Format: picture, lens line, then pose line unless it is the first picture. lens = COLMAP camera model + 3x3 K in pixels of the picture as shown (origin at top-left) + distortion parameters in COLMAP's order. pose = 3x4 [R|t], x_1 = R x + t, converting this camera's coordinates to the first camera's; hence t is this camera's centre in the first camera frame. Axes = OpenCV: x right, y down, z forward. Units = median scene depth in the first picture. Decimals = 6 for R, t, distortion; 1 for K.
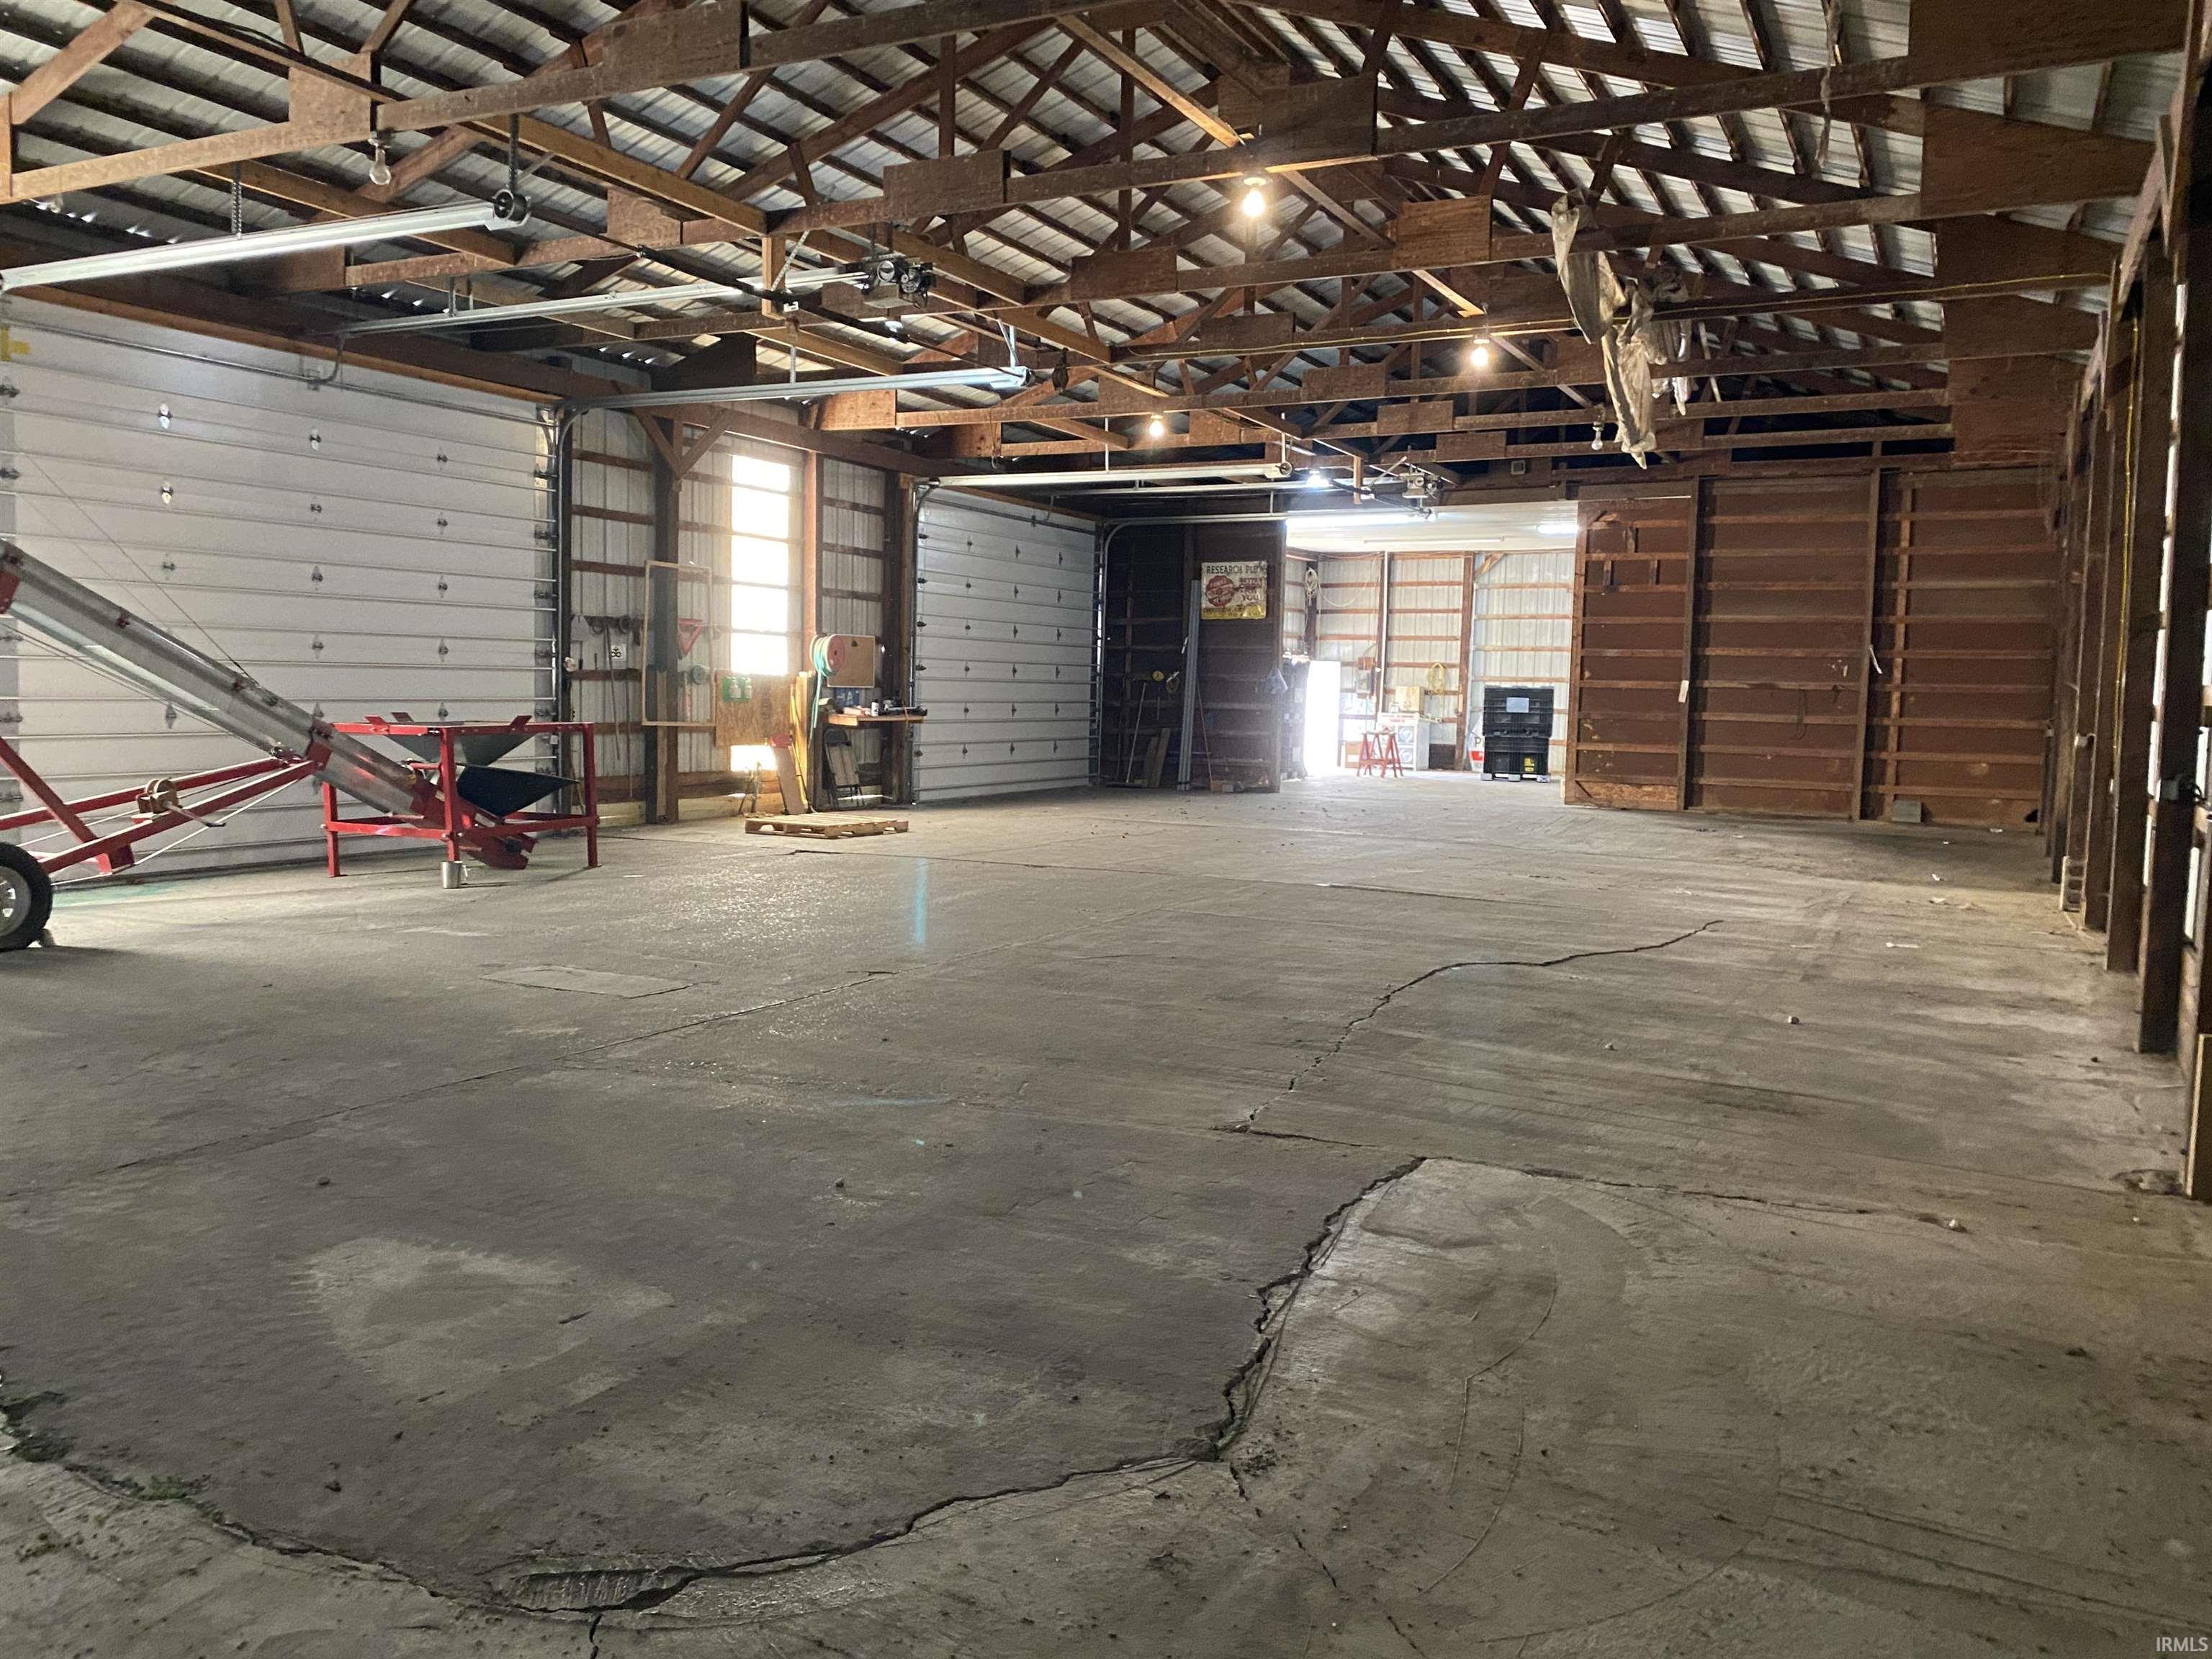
lens RADIAL K [[1625.5, 0, 1106.0], [0, 1625.5, 829.5], [0, 0, 1]] dist [0.008052, 0.005134]
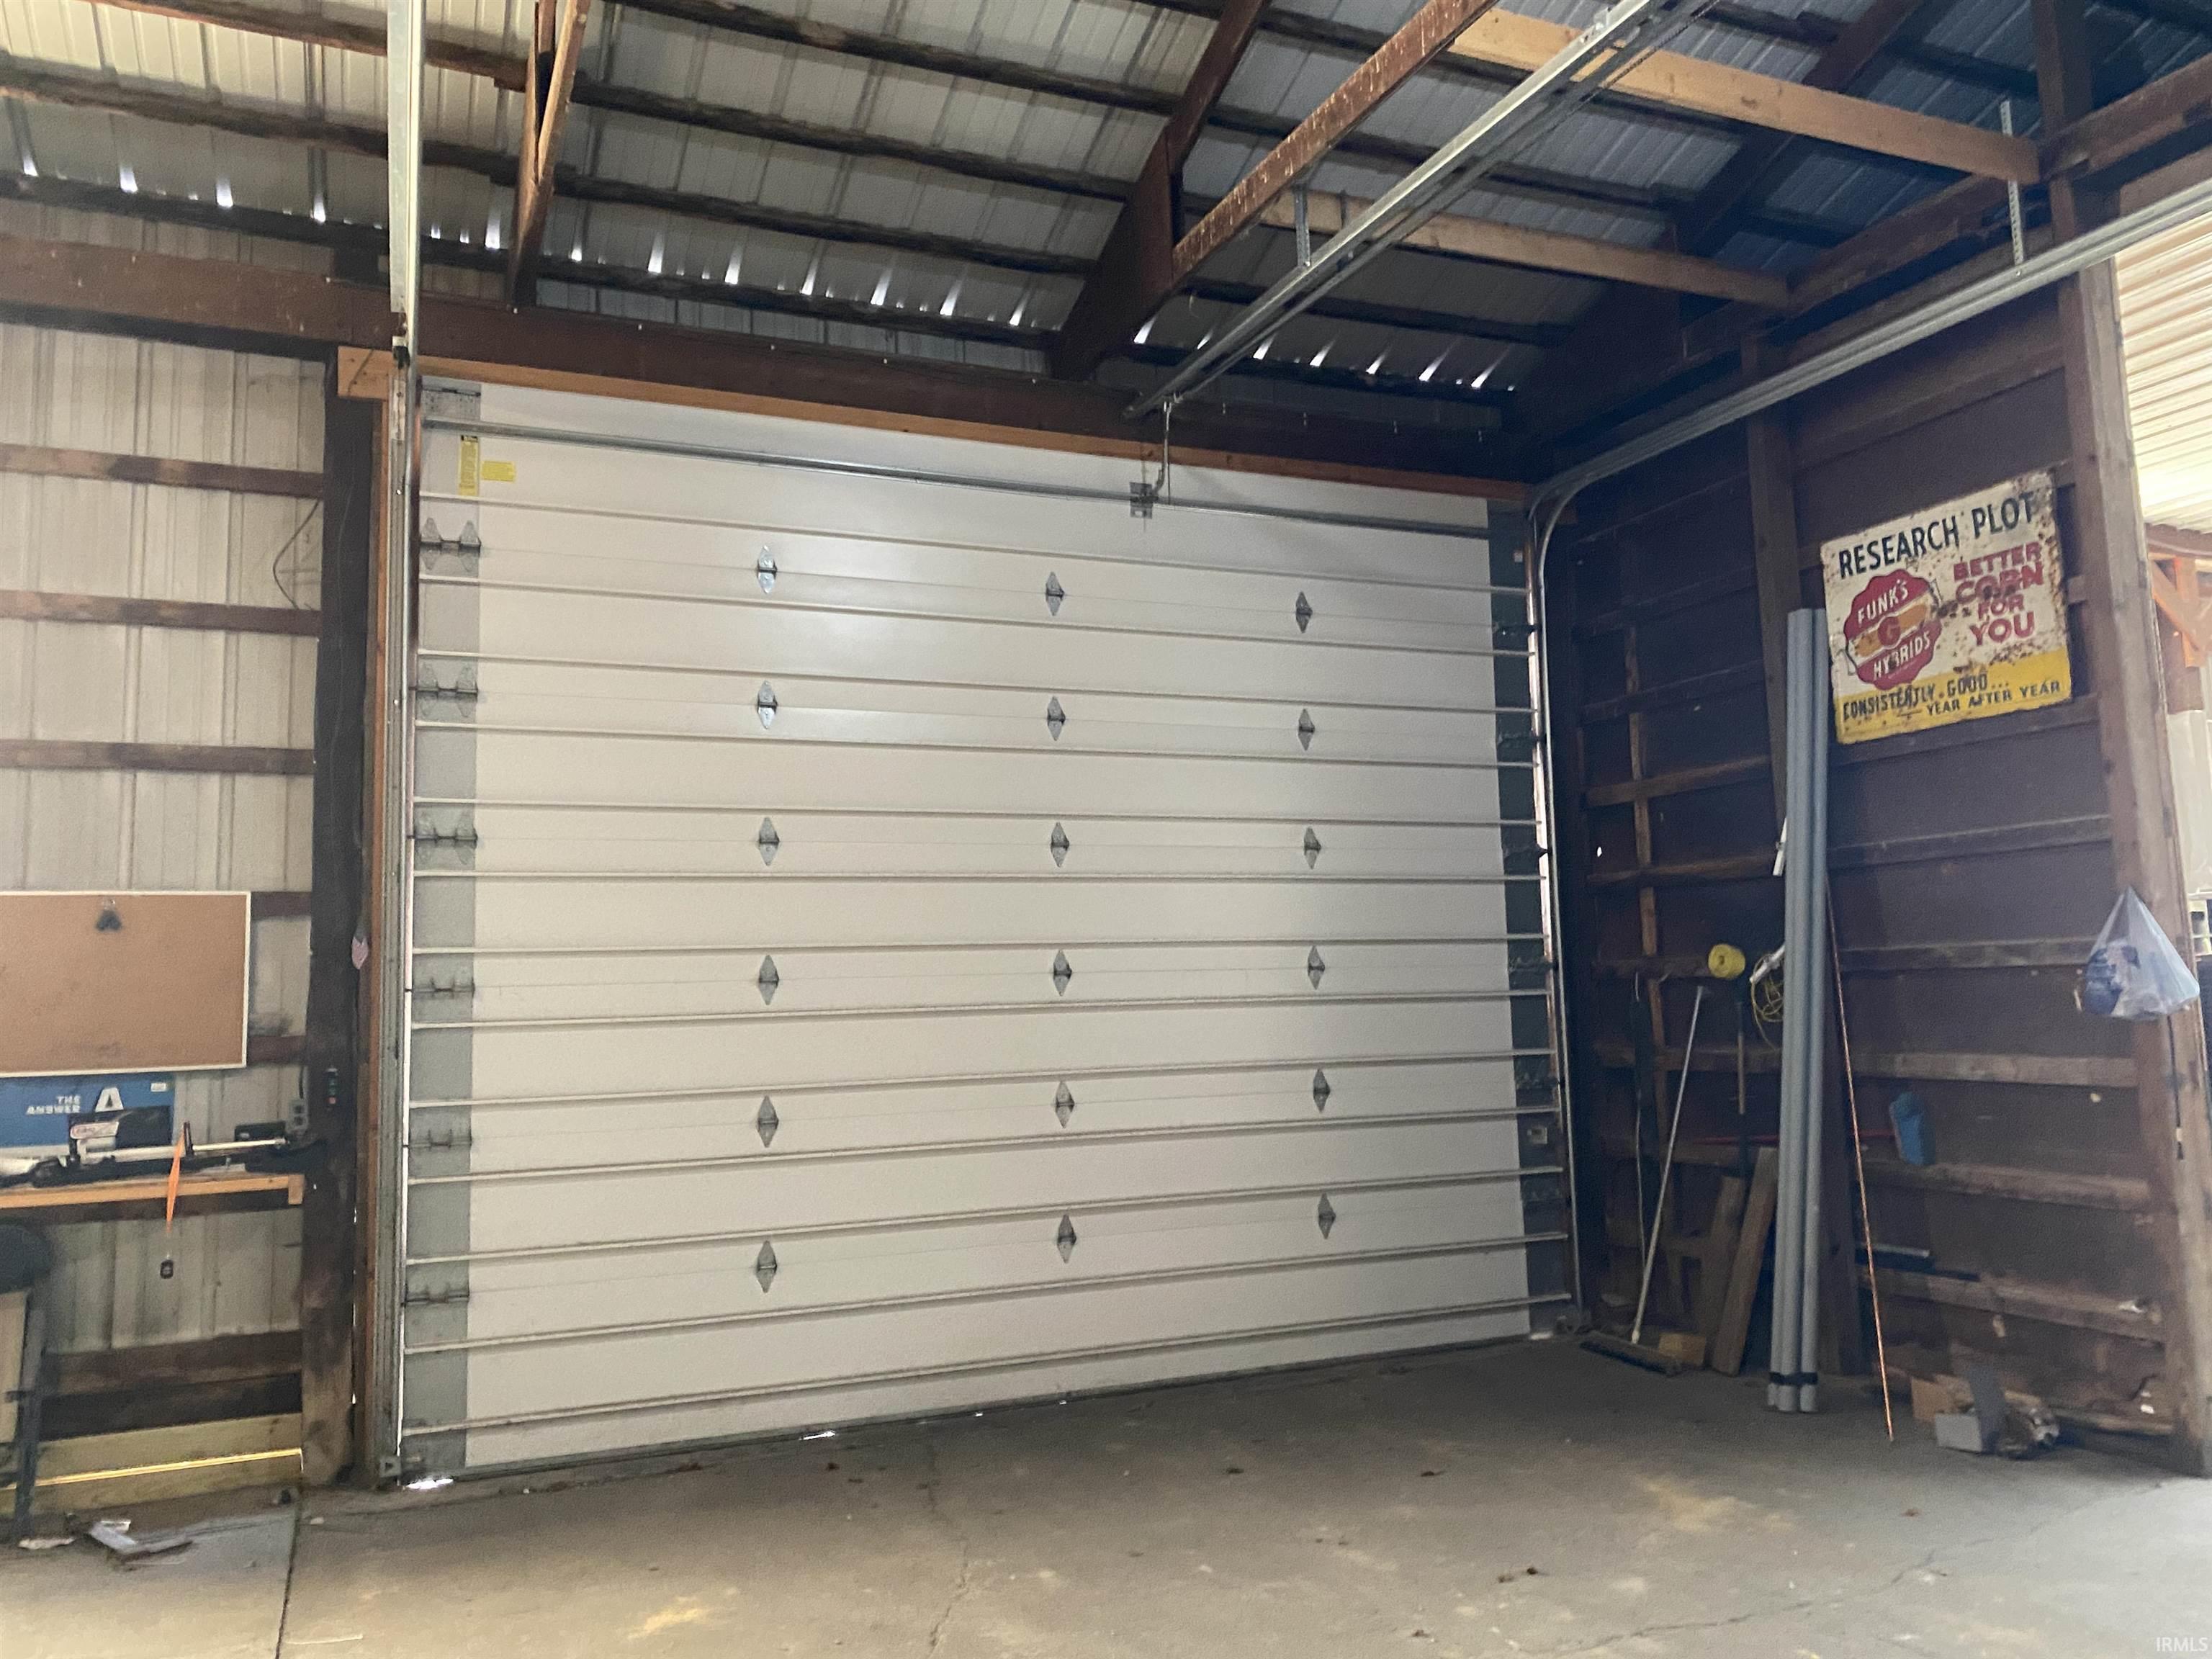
lens RADIAL K [[1676.0, 0, 1107.7], [0, 1676.0, 792.1], [0, 0, 1]] dist [-0.000953, -0.000386]
pose [[0.770972, -0.115579, -0.626294, 0.139499], [-0.013785, 0.980136, -0.197848, -0.065085], [0.636720, 0.161169, 0.754064, 0.717410]]
